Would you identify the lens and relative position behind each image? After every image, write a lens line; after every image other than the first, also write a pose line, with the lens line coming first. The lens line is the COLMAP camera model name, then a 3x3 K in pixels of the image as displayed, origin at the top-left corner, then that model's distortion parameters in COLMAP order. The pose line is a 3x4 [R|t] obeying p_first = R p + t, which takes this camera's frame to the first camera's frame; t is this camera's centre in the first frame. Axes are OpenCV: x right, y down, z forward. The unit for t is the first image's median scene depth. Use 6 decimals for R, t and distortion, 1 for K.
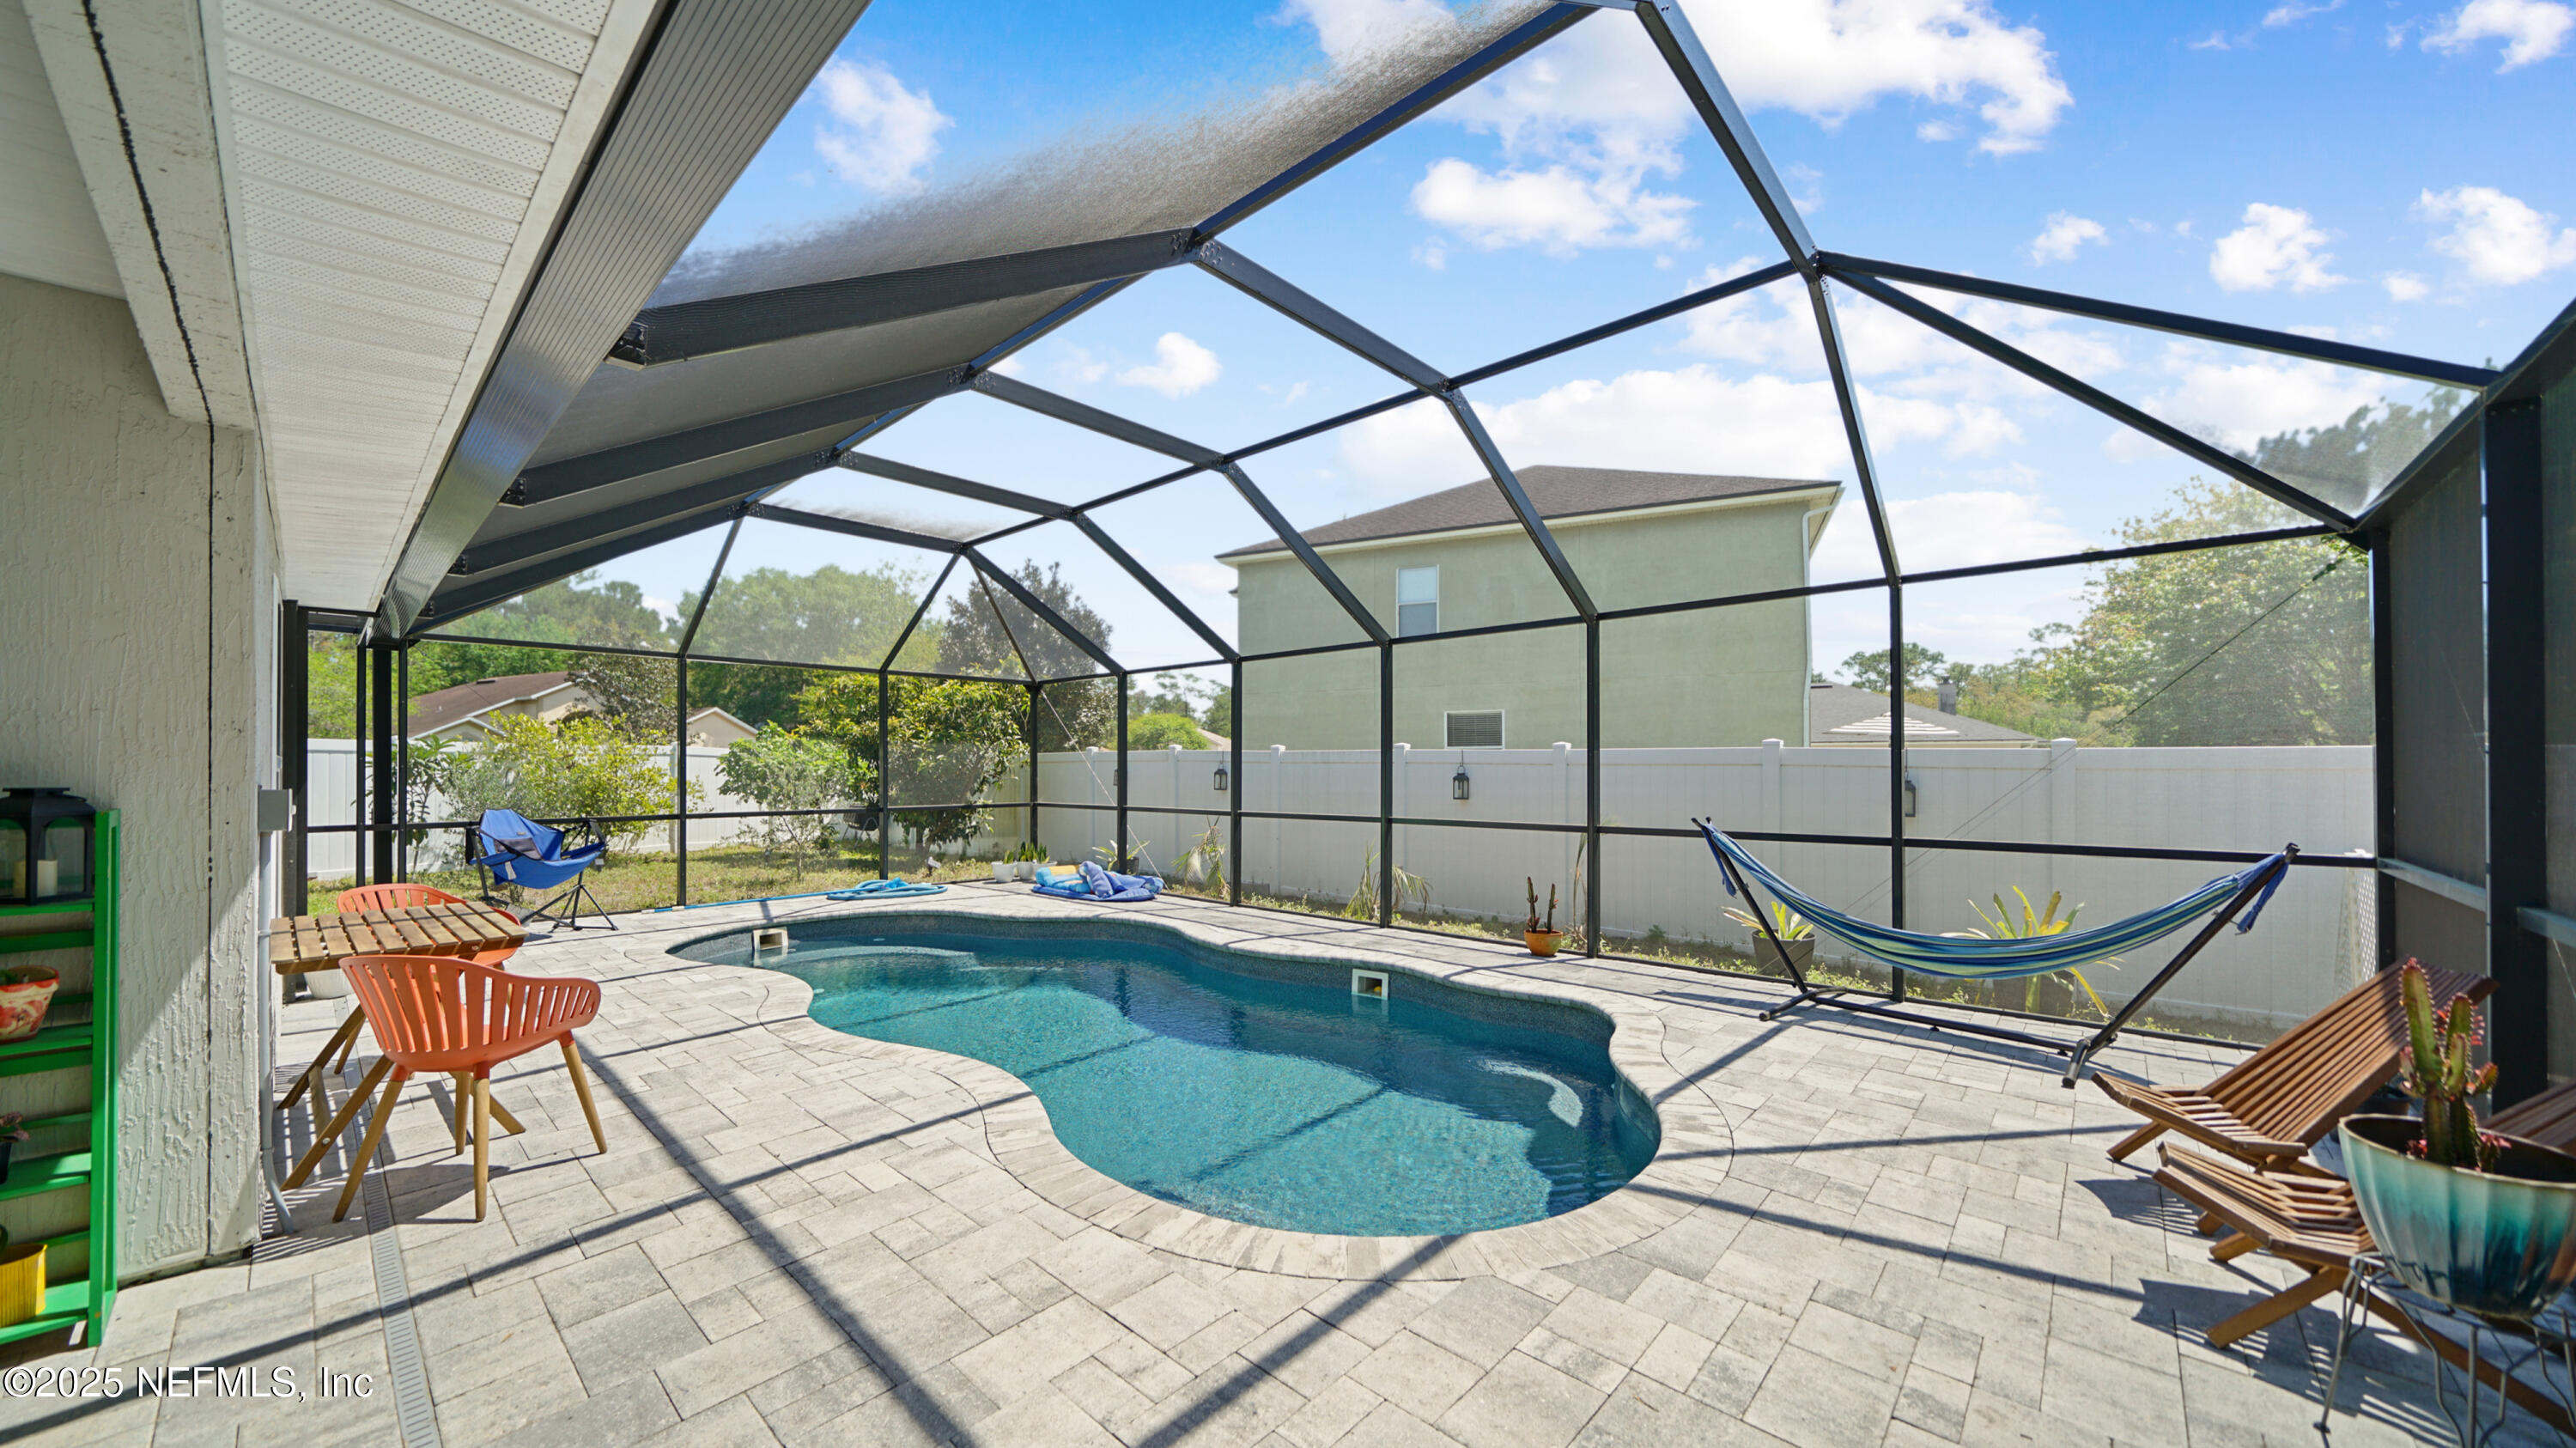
lens RADIAL K [[896.0, 0, 1280.1], [0, 896.0, 749.5], [0, 0, 1]] dist [-0.004210, -0.000112]
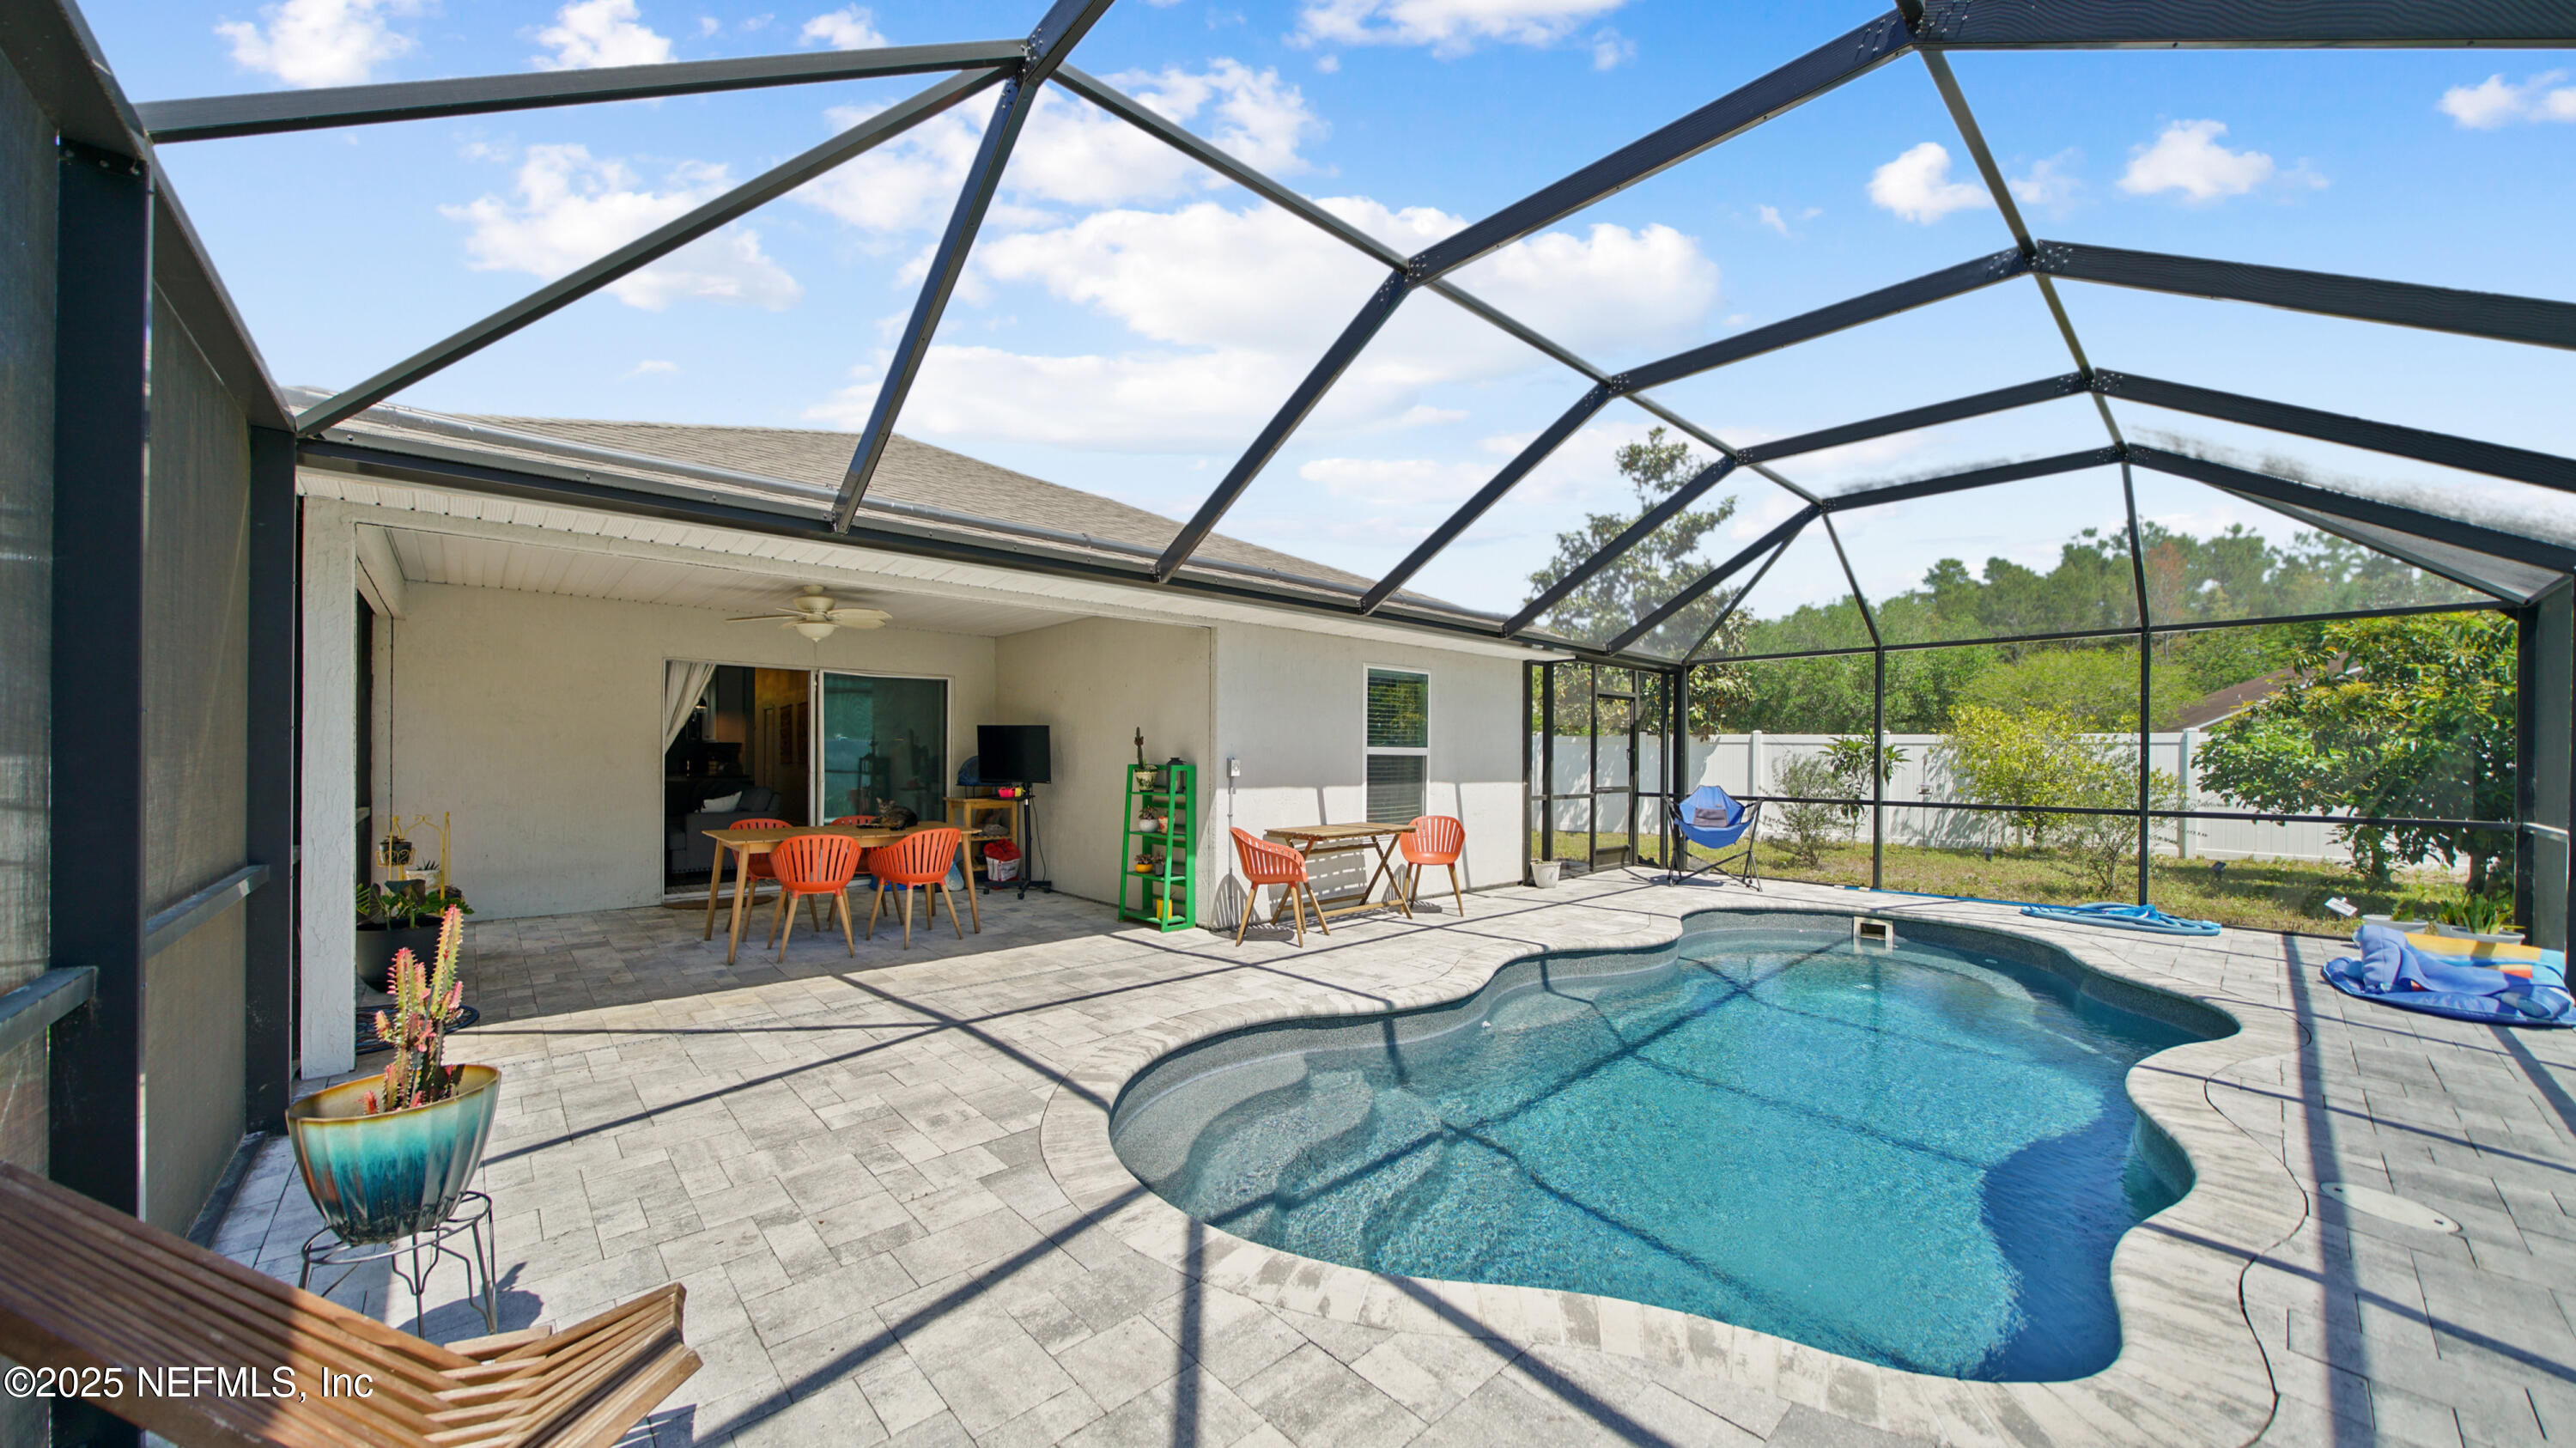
lens RADIAL K [[896.0, 0, 1256.9], [0, 896.0, 770.1], [0, 0, 1]] dist [-0.004210, -0.000112]
pose [[-0.101872, 0.017692, -0.994640, 1.295929], [0.014158, 0.999766, 0.016334, 0.036568], [0.994697, -0.012418, -0.102099, 1.214405]]
